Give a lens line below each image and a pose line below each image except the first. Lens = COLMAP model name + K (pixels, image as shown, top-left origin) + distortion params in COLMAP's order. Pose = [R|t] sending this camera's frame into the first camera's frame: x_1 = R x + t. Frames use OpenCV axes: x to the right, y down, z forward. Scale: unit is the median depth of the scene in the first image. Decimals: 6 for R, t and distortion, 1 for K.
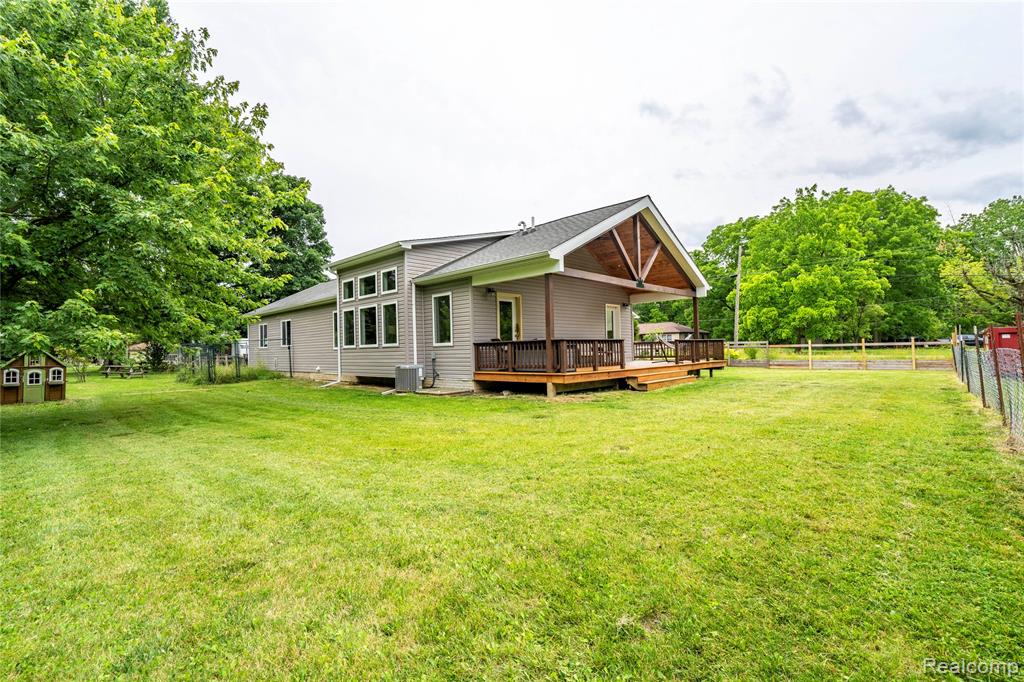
lens RADIAL K [[458.2, 0, 514.4], [0, 458.2, 338.0], [0, 0, 1]] dist [0.004768, 0.002228]
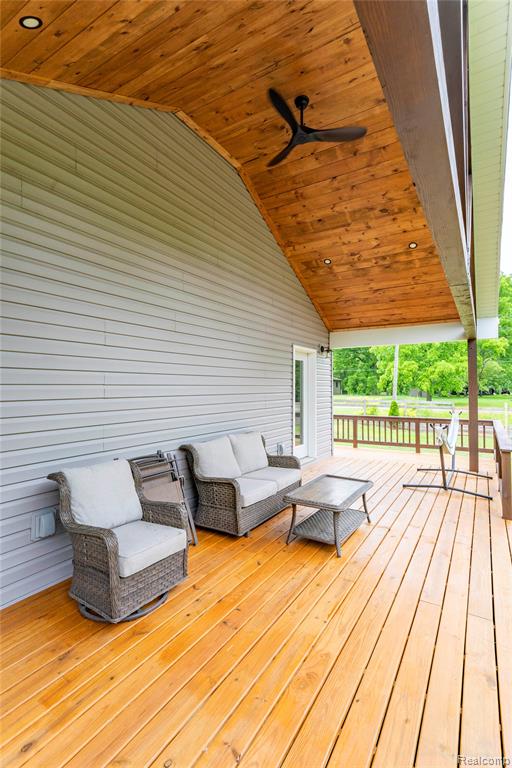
lens RADIAL K [[369.4, 0, 254.2], [0, 369.4, 384.4], [0, 0, 1]] dist [-0.000924, -0.000271]
pose [[0.977486, 0.022469, 0.209799, 0.145296], [-0.026169, 0.999547, 0.014878, -0.068751], [-0.209369, -0.020033, 0.977631, 1.117124]]
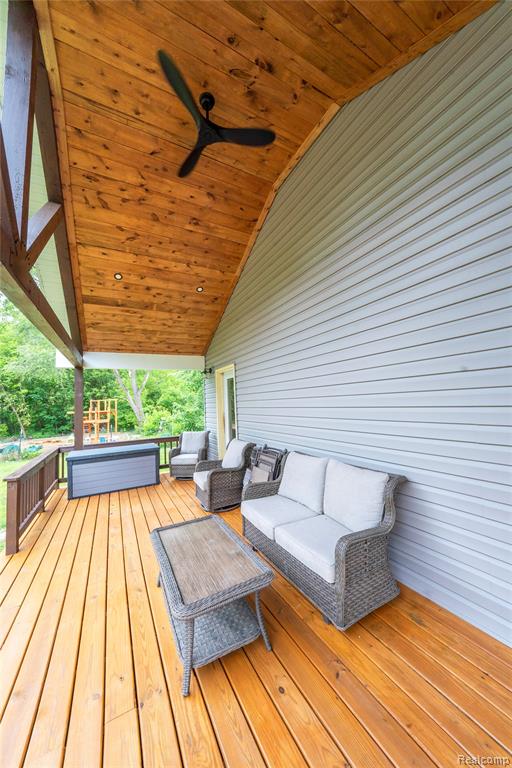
lens RADIAL K [[268.1, 0, 252.2], [0, 268.1, 383.4], [0, 0, 1]] dist [-0.025069, -0.000320]
pose [[-0.325160, -0.033490, -0.945066, 0.453129], [0.066147, 0.996119, -0.058058, -0.064312], [0.943343, -0.081391, -0.321683, 1.544964]]
